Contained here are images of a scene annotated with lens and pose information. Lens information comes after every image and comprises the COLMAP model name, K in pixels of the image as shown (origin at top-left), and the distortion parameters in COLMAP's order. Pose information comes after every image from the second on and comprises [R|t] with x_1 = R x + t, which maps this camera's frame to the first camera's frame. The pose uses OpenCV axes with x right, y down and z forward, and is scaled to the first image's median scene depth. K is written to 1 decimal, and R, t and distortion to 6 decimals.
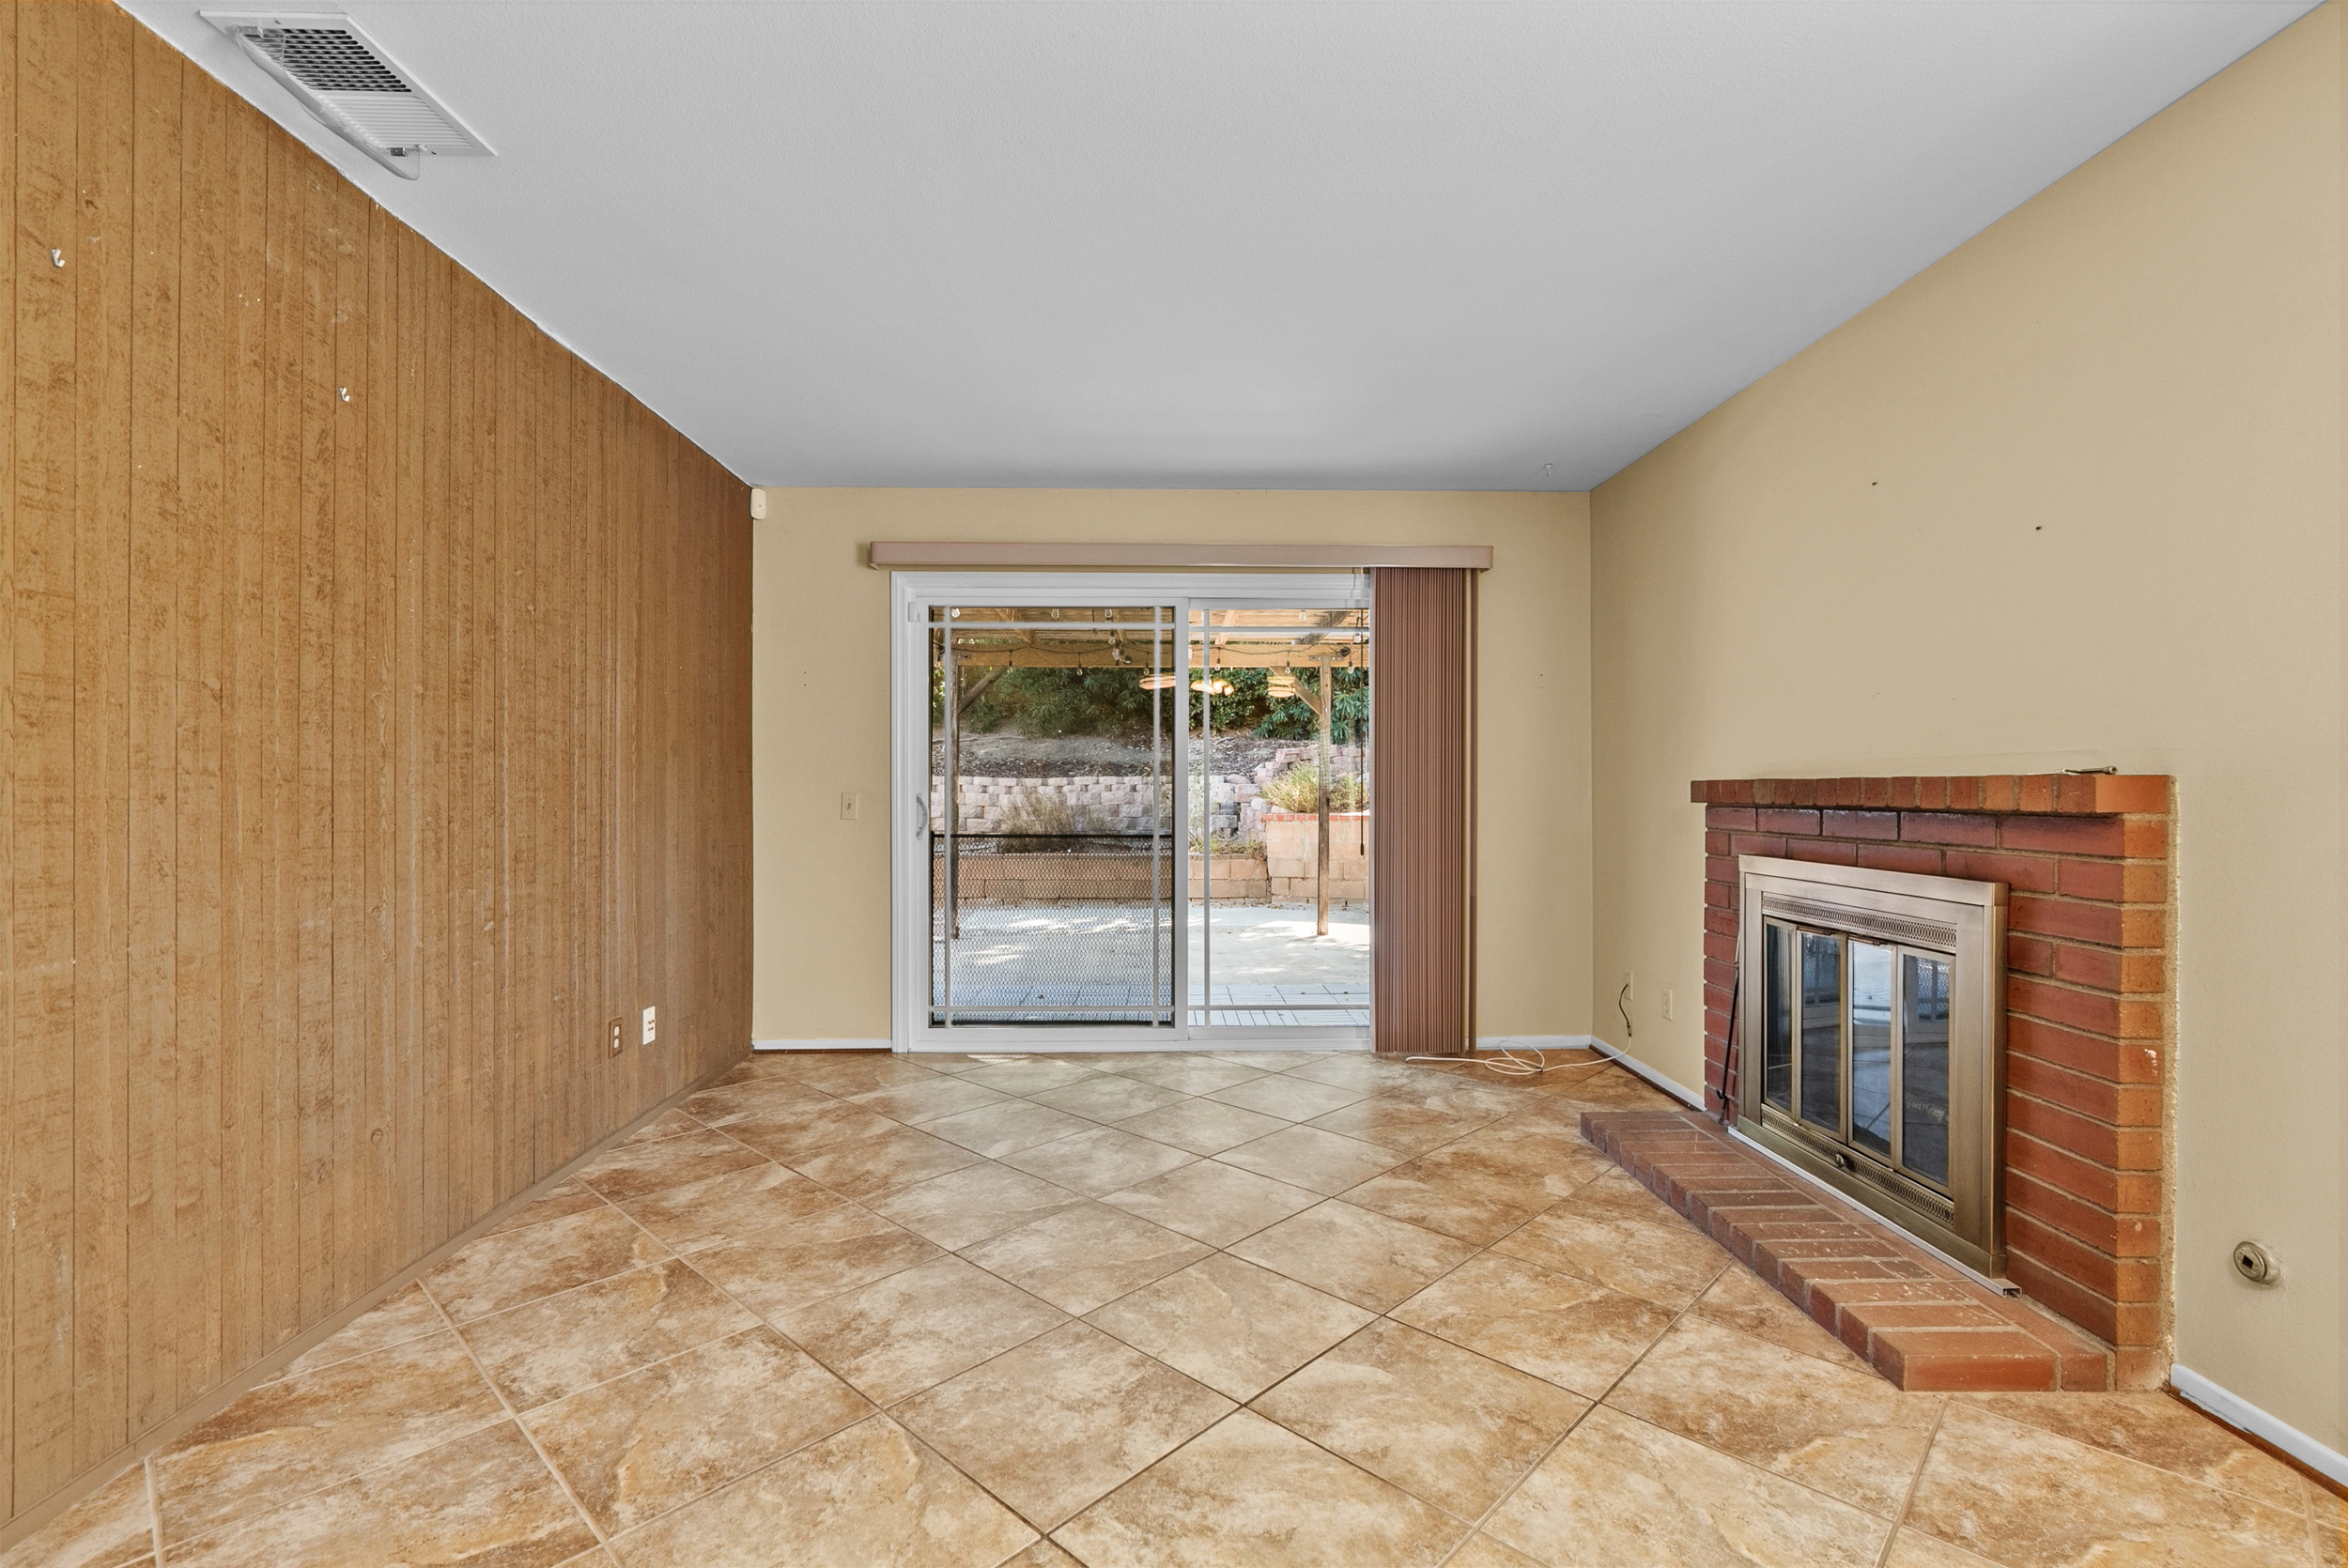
lens RADIAL K [[1062.1, 0, 1175.8], [0, 1062.1, 784.2], [0, 0, 1]] dist [-0.011174, 0.004028]
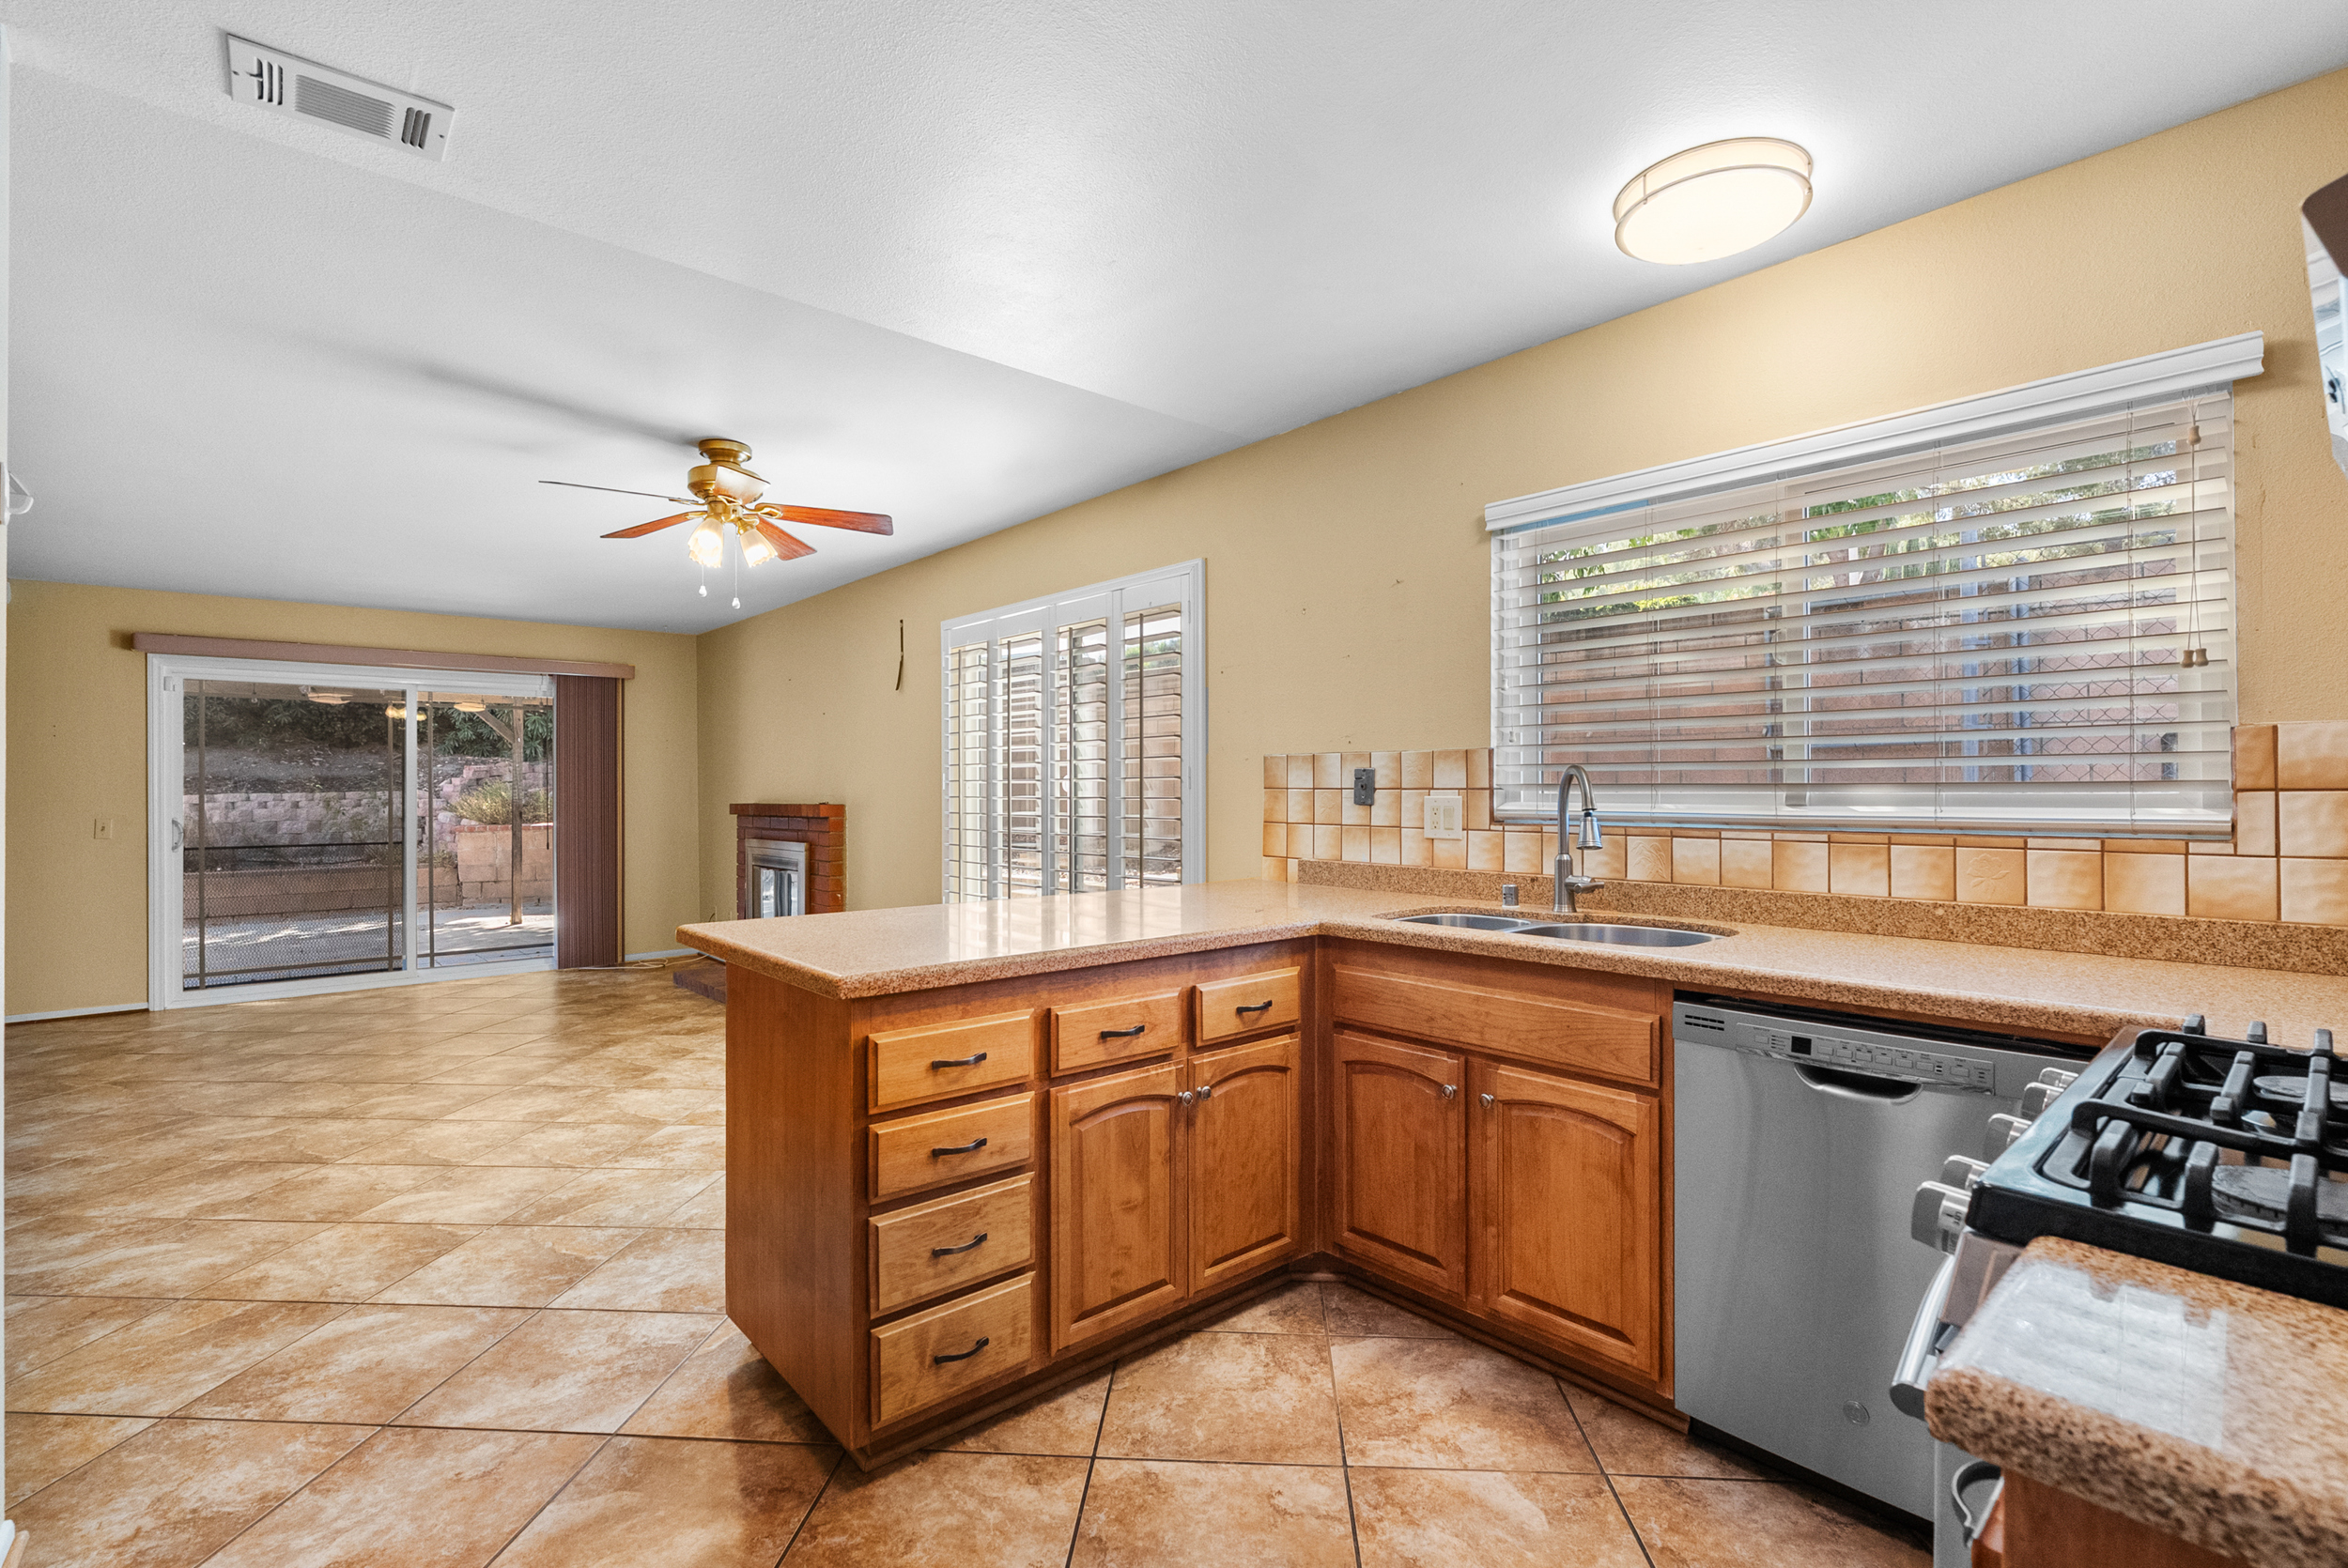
lens RADIAL K [[1062.1, 0, 1177.8], [0, 1062.1, 784.8], [0, 0, 1]] dist [-0.011174, 0.004028]
pose [[0.764192, -0.002387, 0.644984, -0.210606], [0.005178, 0.999984, -0.002434, -0.037026], [-0.644968, 0.005199, 0.764192, -1.372985]]
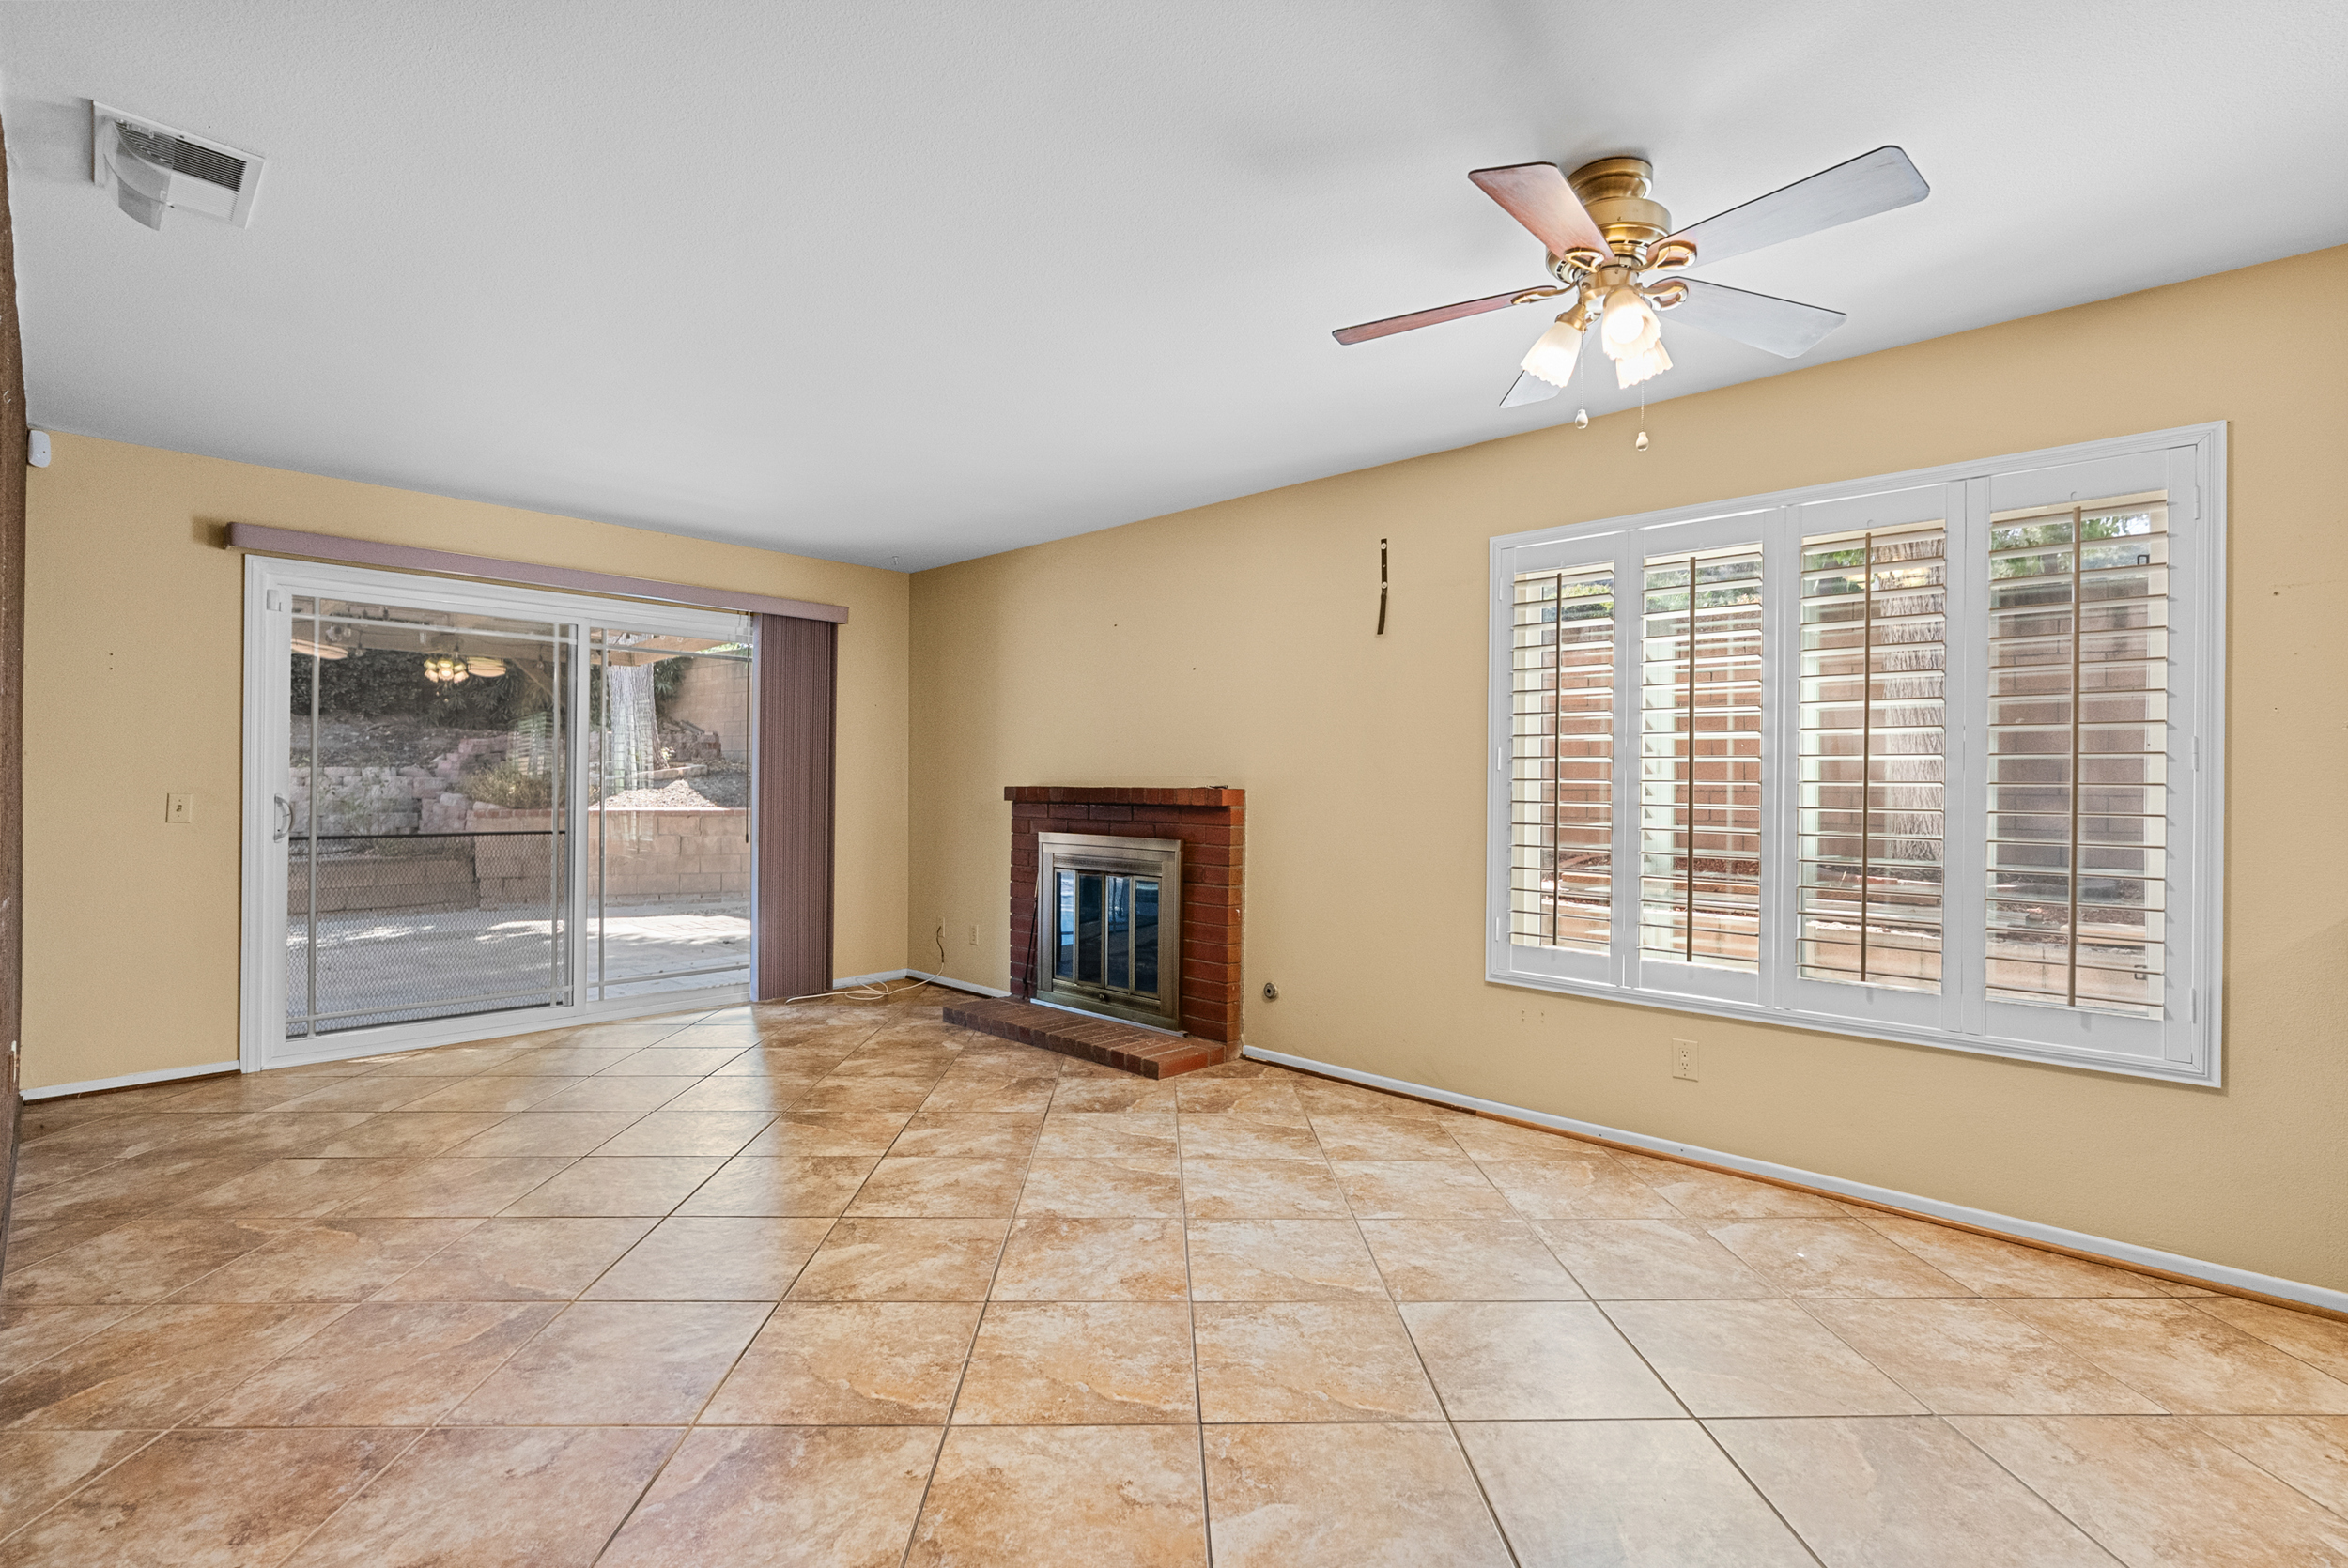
lens RADIAL K [[1062.1, 0, 1189.0], [0, 1062.1, 782.1], [0, 0, 1]] dist [-0.011174, 0.004028]
pose [[0.700981, 0.007094, 0.713145, -0.550641], [-0.010590, 0.999944, 0.000463, -0.016788], [-0.713102, -0.007877, 0.701016, -0.371022]]
